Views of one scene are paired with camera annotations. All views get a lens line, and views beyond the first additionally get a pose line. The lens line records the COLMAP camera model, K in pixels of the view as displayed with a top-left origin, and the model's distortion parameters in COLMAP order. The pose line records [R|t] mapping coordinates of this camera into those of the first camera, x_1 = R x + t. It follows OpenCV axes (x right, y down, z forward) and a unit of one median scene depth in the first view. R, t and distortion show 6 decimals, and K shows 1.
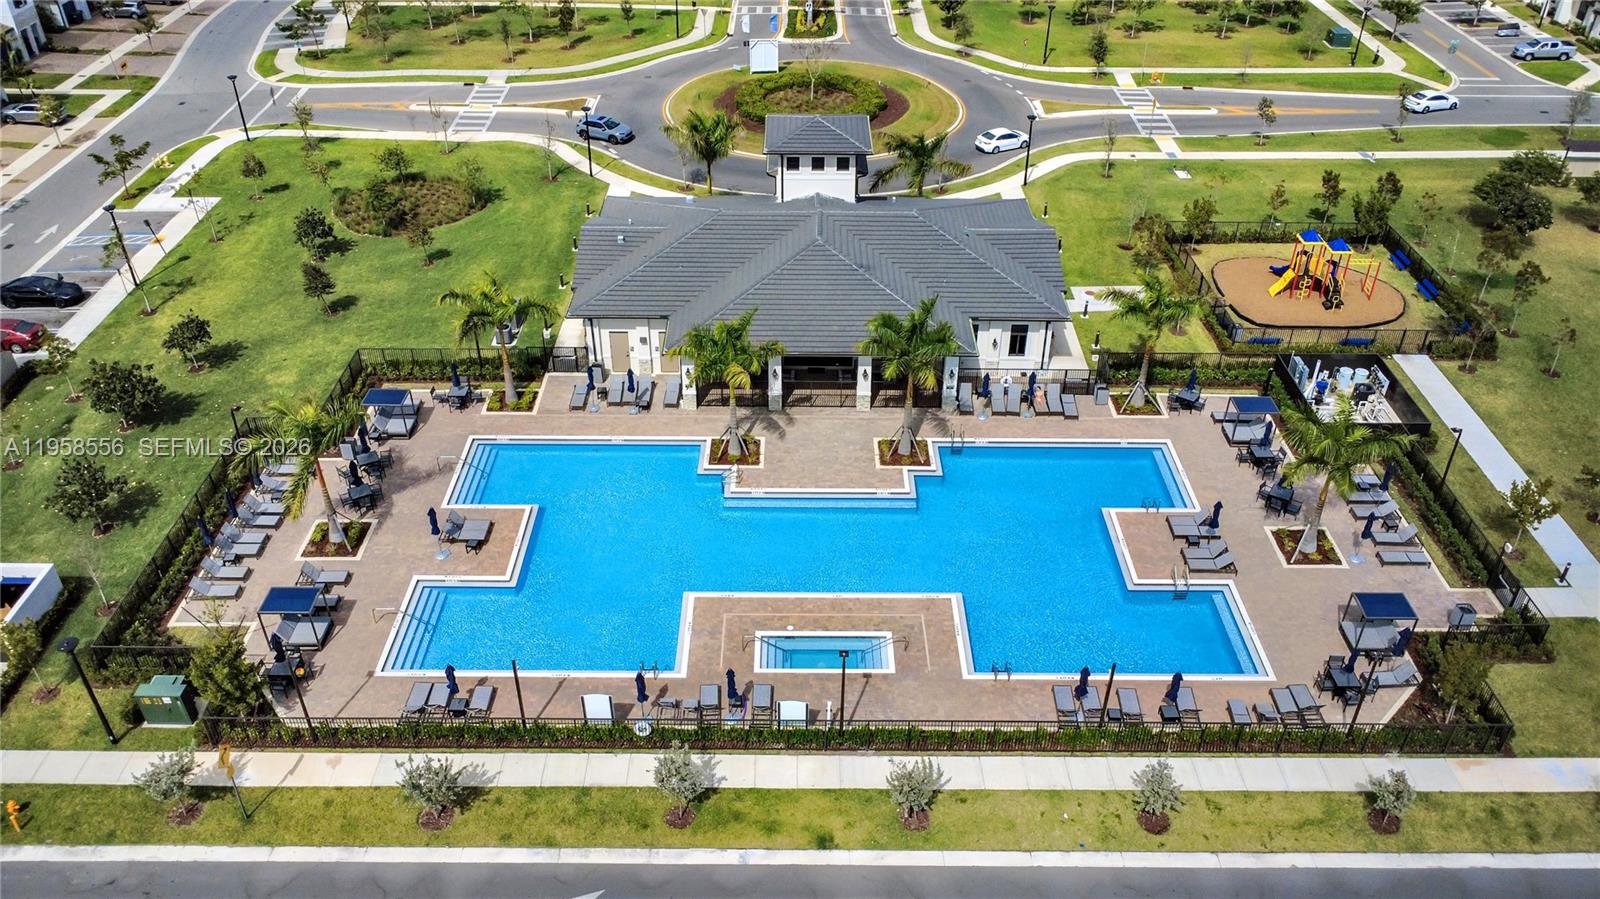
lens RADIAL K [[1219.7, 0, 800.0], [0, 1219.7, 449.5], [0, 0, 1]] dist [0.002028, -0.004890]
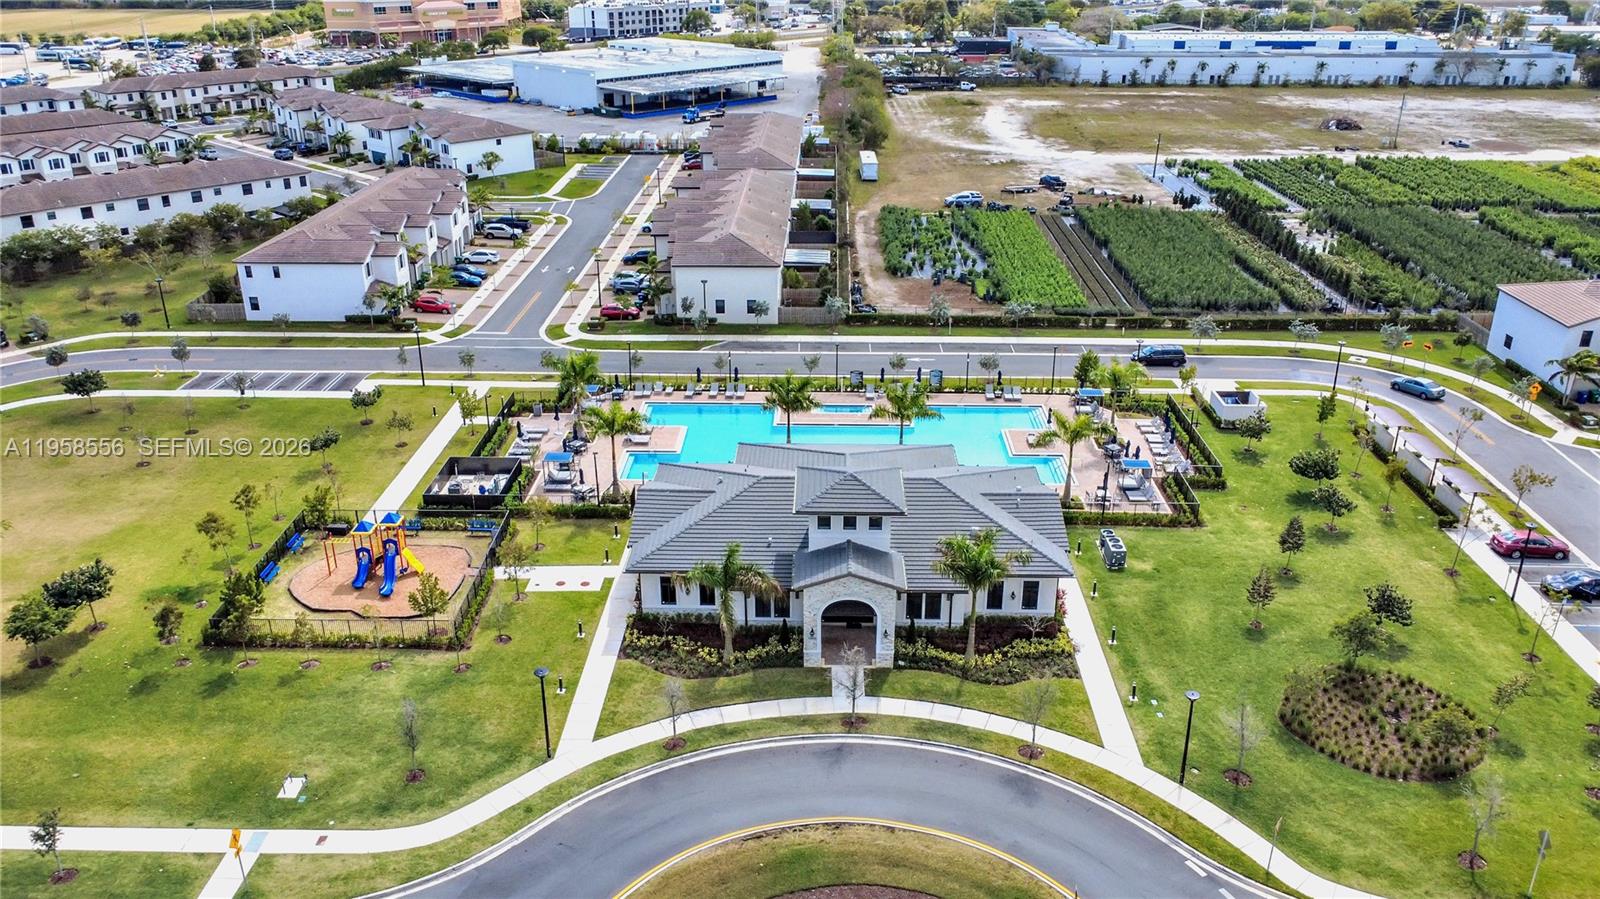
lens RADIAL K [[1219.7, 0, 800.0], [0, 1219.7, 449.5], [0, 0, 1]] dist [0.002028, -0.004890]
pose [[-0.999630, -0.016339, 0.021763, 0.044664], [0.009917, 0.526032, 0.850407, -1.465238], [-0.025343, 0.850308, -0.525676, 1.970365]]
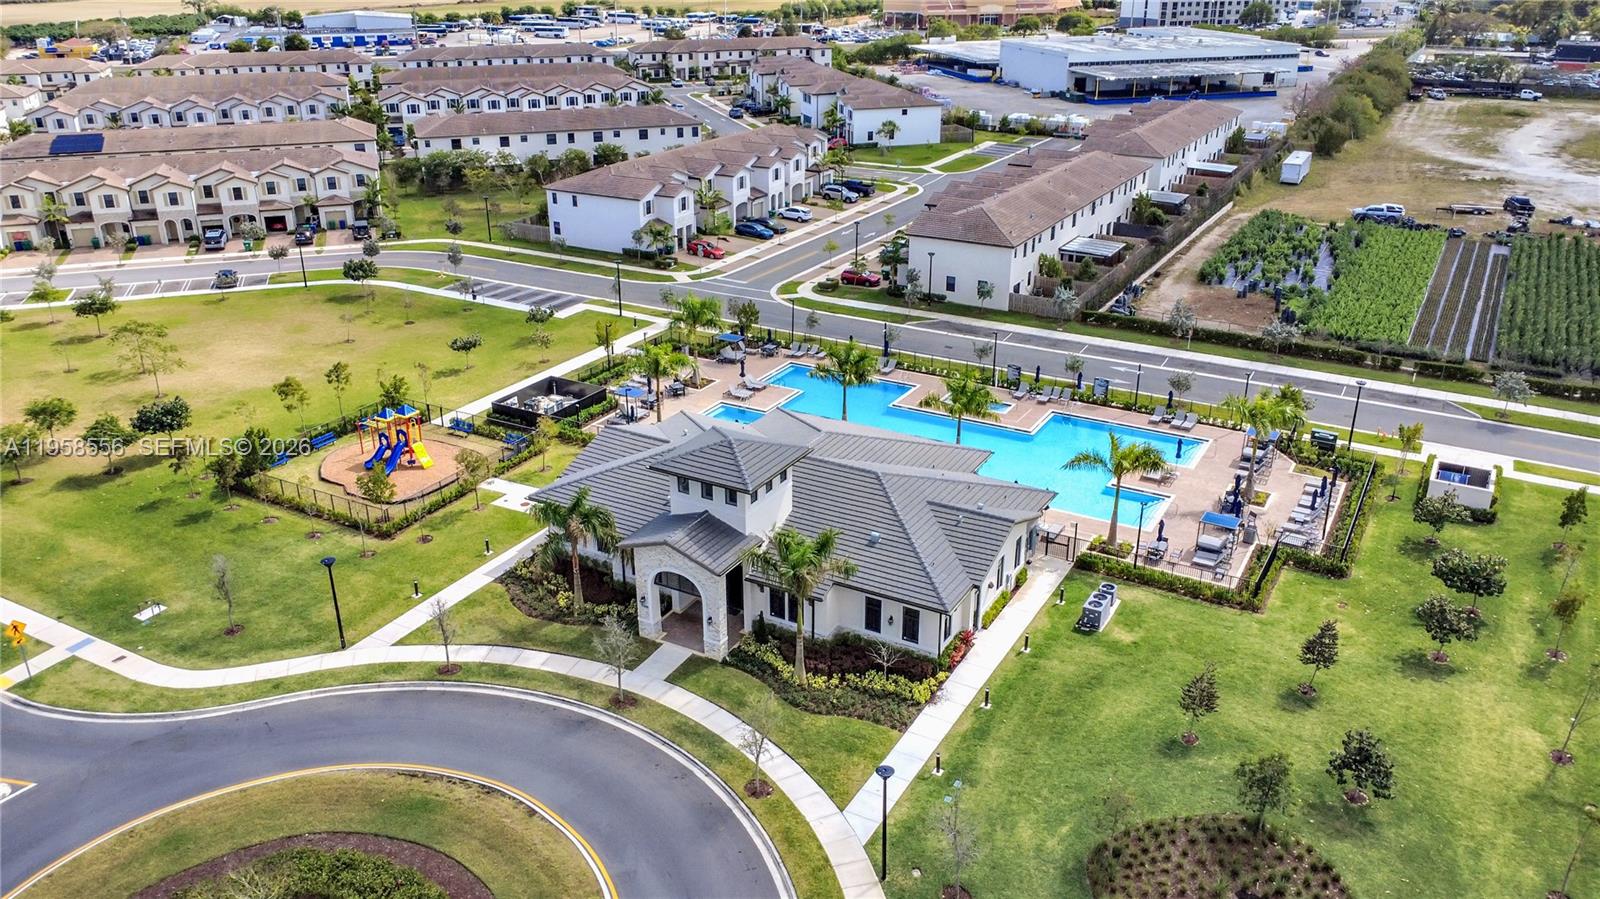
lens RADIAL K [[1219.7, 0, 800.0], [0, 1219.7, 449.5], [0, 0, 1]] dist [0.002028, -0.004890]
pose [[-0.868334, -0.200127, 0.453811, -0.562491], [0.281457, 0.554556, 0.783103, -1.237809], [-0.408384, 0.807723, -0.425213, 1.785713]]
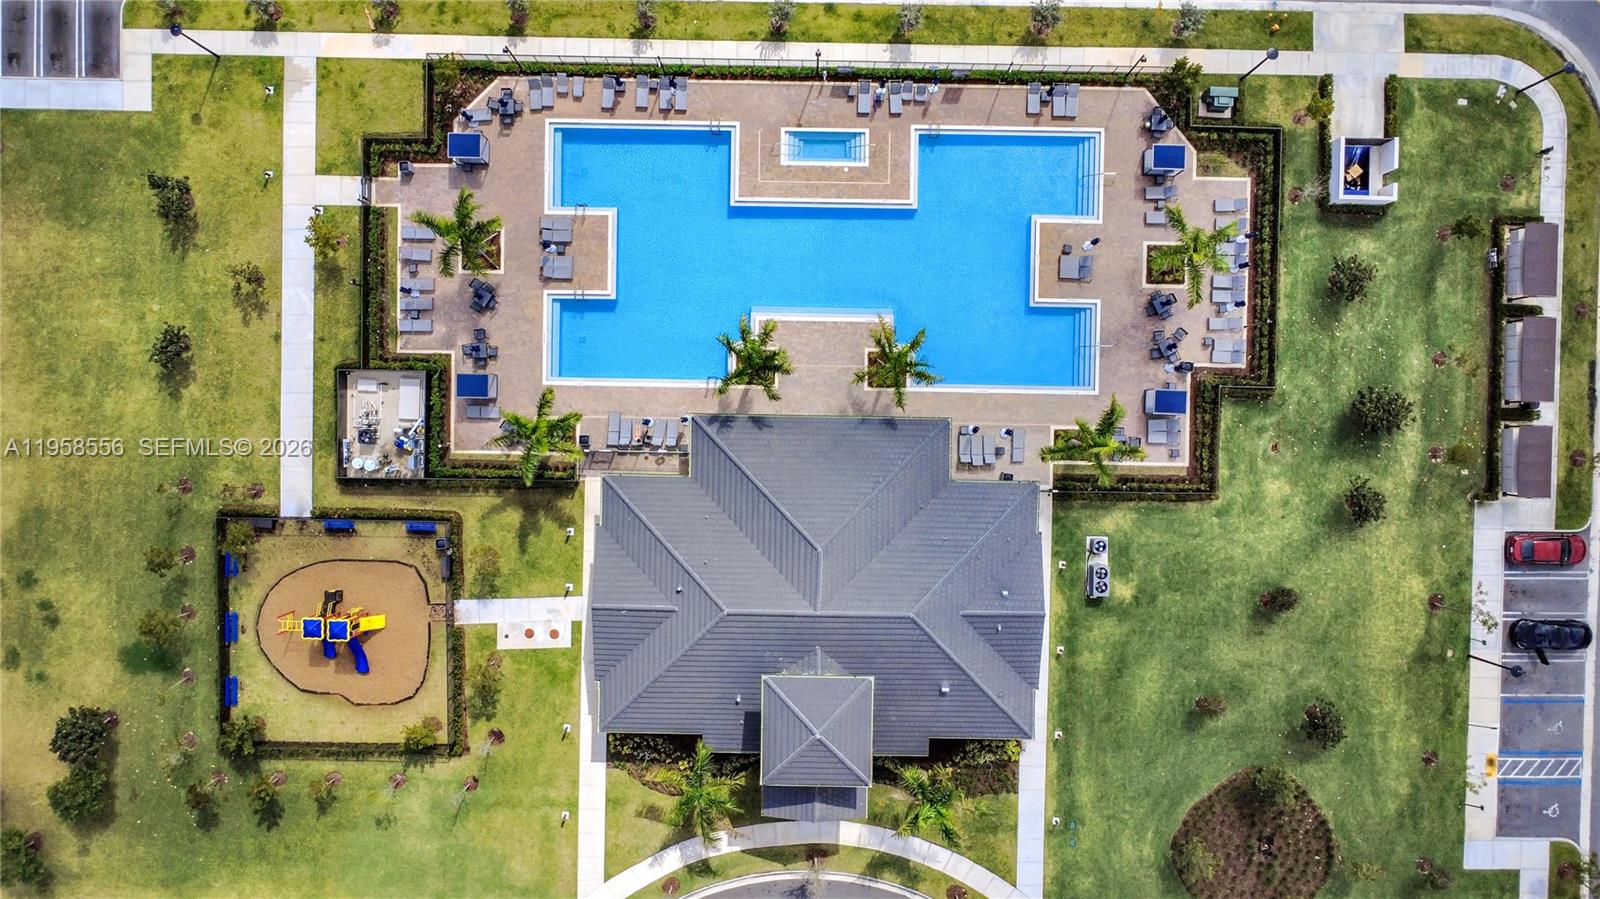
lens RADIAL K [[1219.7, 0, 800.0], [0, 1219.7, 449.5], [0, 0, 1]] dist [0.002028, -0.004890]
pose [[-0.999869, -0.015217, -0.005592, 0.048900], [0.004495, -0.591628, 0.806198, -1.189681], [-0.015576, 0.806067, 0.591619, 0.341537]]
